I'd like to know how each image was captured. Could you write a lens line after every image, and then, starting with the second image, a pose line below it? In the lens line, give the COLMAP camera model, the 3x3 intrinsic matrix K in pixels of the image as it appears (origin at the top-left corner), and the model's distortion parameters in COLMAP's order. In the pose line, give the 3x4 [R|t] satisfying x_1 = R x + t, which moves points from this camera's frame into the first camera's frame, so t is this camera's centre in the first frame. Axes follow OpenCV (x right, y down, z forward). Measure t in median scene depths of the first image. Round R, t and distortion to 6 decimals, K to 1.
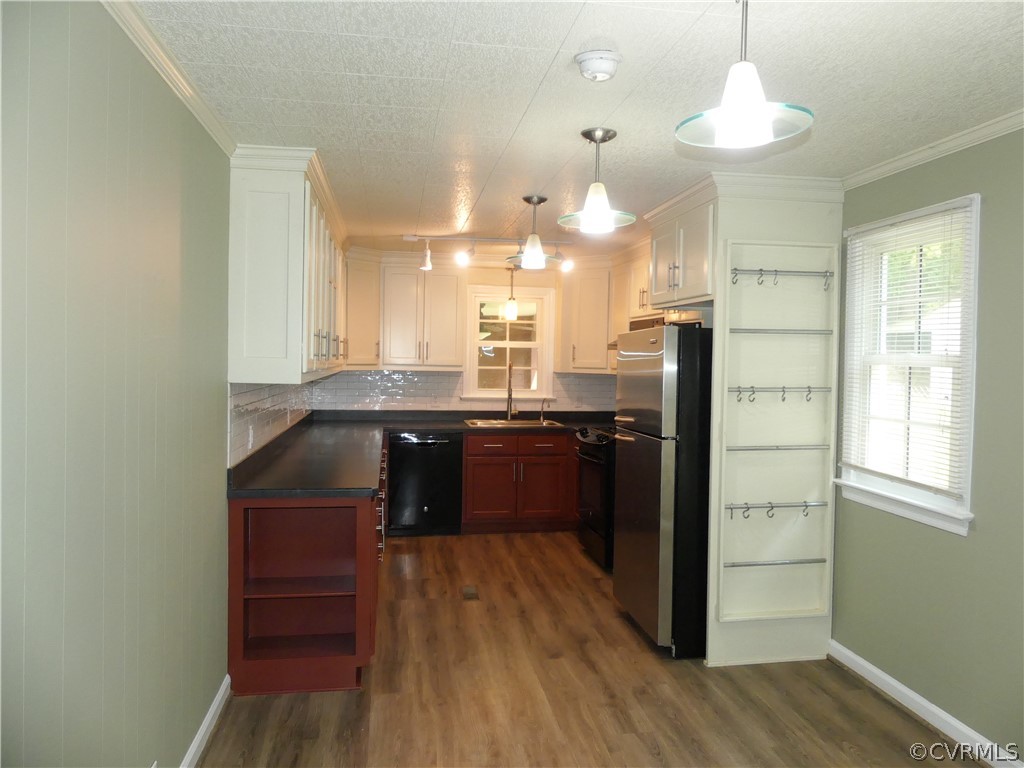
lens RADIAL K [[761.7, 0, 512.0], [0, 761.7, 384.0], [0, 0, 1]] dist [0.003514, 0.001134]
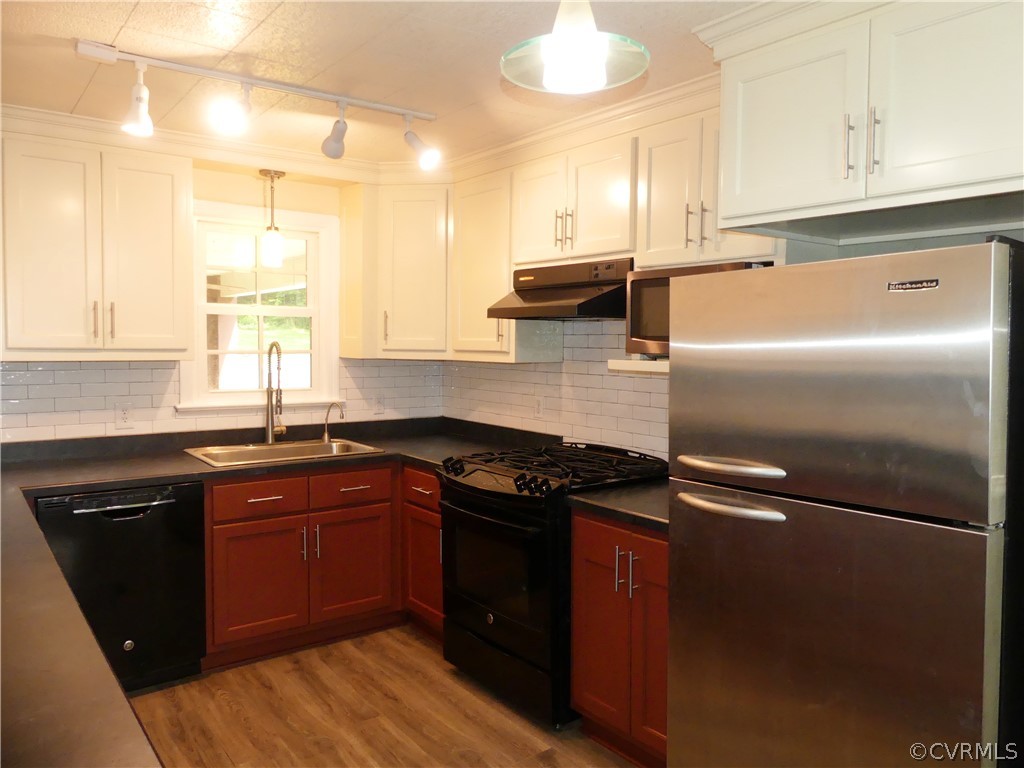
lens RADIAL K [[761.7, 0, 512.0], [0, 761.7, 384.0], [0, 0, 1]] dist [0.003514, 0.001134]
pose [[0.885924, -0.033756, 0.462600, -0.151824], [0.021019, 0.999245, 0.032660, -0.017174], [-0.463353, -0.019211, 0.885965, 0.592262]]
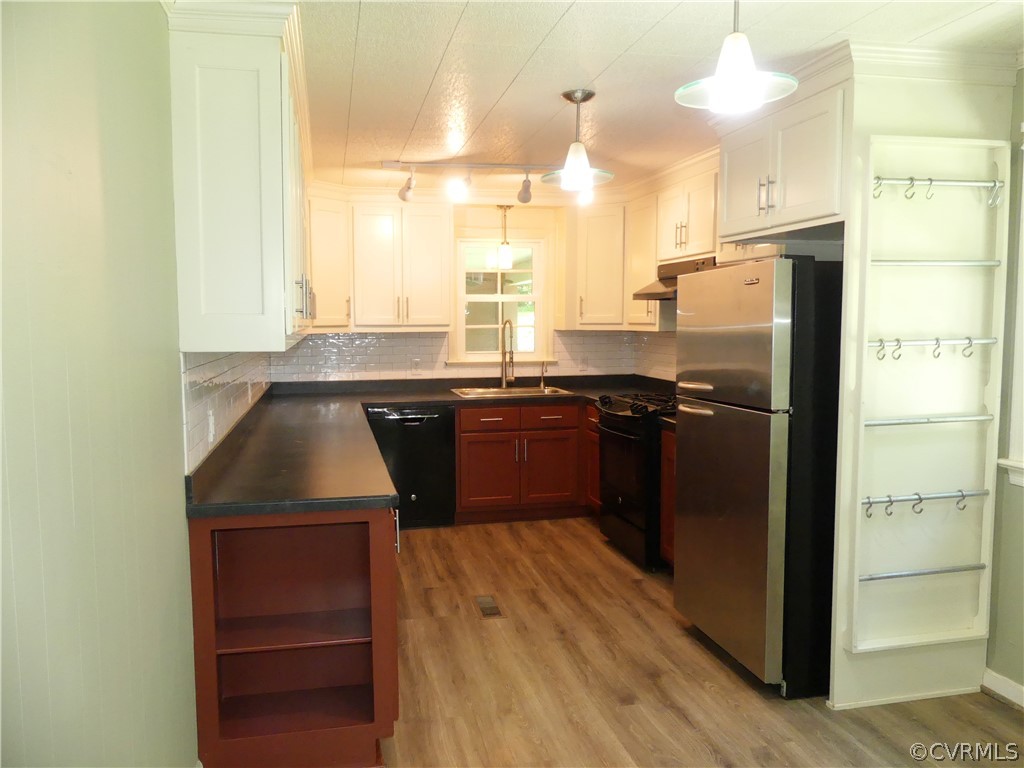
lens RADIAL K [[779.8, 0, 477.7], [0, 779.8, 390.7], [0, 0, 1]] dist [-0.006875, -0.002710]
pose [[0.999182, -0.026396, 0.030628, -0.085986], [0.024625, 0.998079, 0.056842, 0.000478], [-0.032070, -0.056042, 0.997913, 0.195169]]
